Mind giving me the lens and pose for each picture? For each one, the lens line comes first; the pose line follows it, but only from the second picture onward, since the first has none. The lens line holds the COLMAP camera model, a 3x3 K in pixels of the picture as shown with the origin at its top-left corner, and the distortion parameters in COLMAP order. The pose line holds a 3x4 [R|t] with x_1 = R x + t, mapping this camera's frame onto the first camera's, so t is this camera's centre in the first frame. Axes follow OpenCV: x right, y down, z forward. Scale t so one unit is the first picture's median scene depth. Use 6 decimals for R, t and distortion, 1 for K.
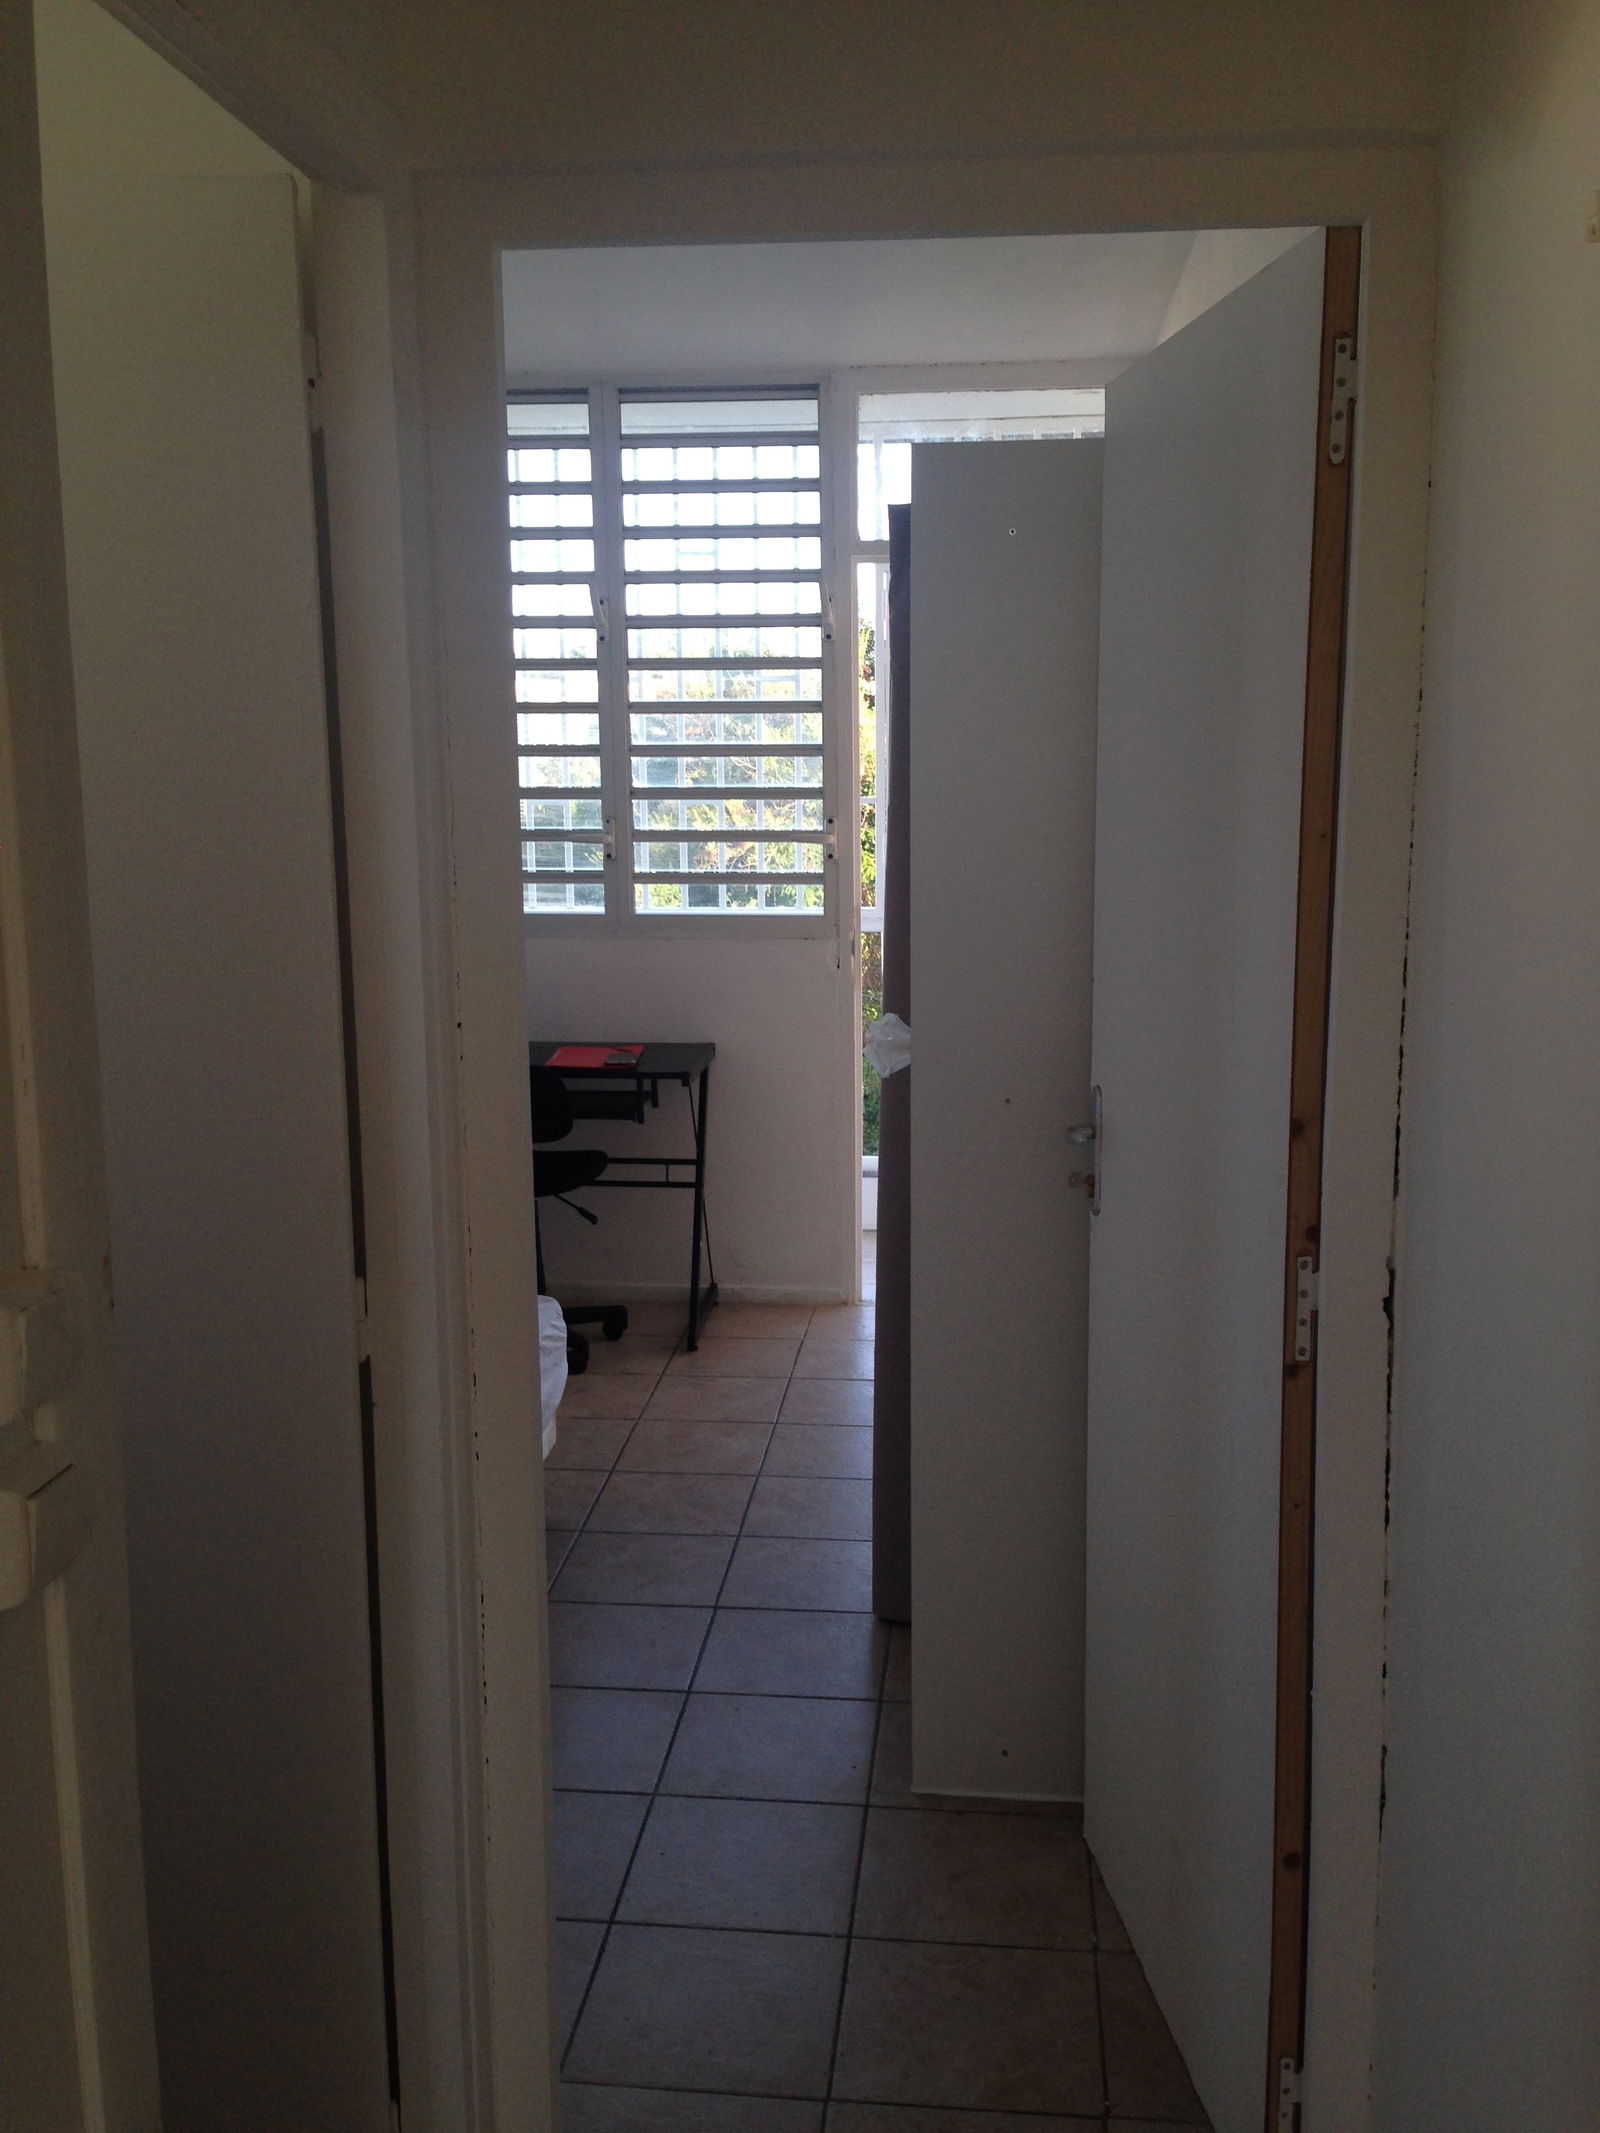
lens RADIAL K [[2035.6, 0, 800.0], [0, 2035.6, 1066.5], [0, 0, 1]] dist [0.044401, 0.002508]
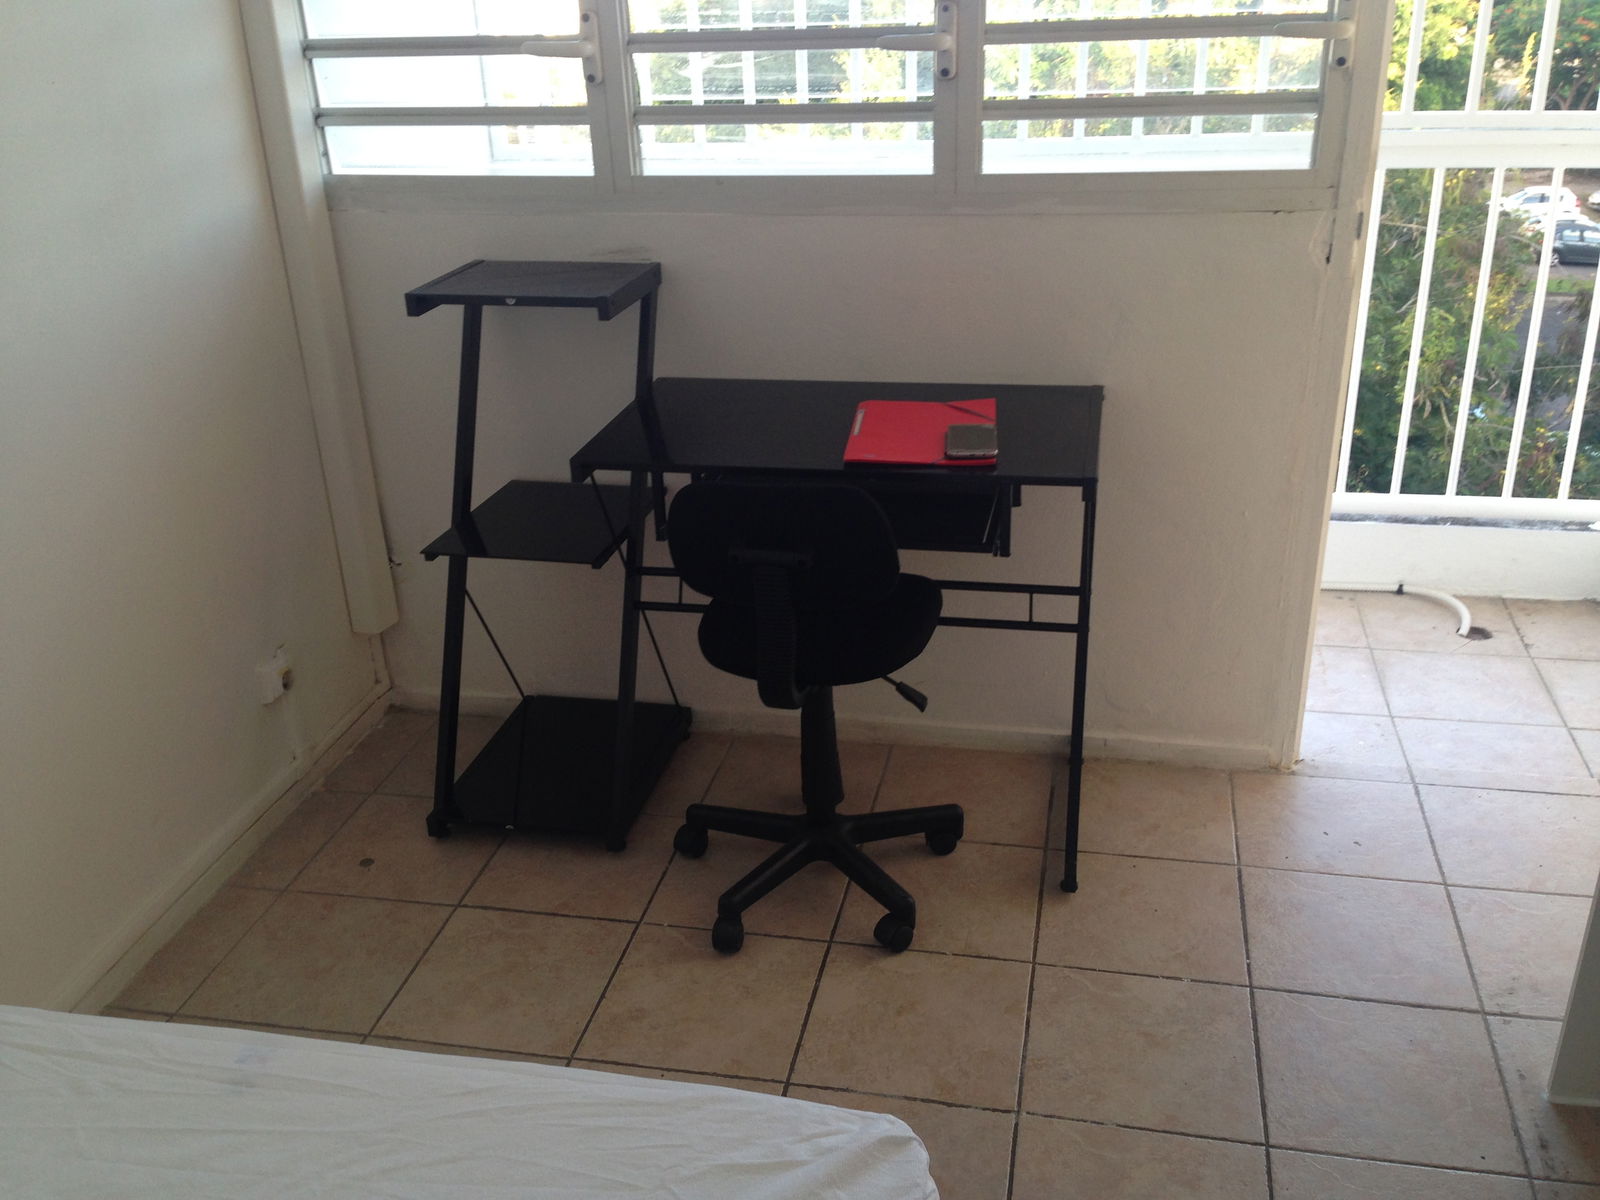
lens RADIAL K [[1527.0, 0, 800.0], [0, 1527.0, 600.0], [0, 0, 1]] dist [0.044401, 0.002508]
pose [[0.993022, 0.020971, -0.116050, -0.080839], [0.005032, 0.975631, 0.219362, -0.052585], [0.117822, -0.218415, 0.968717, 0.536471]]
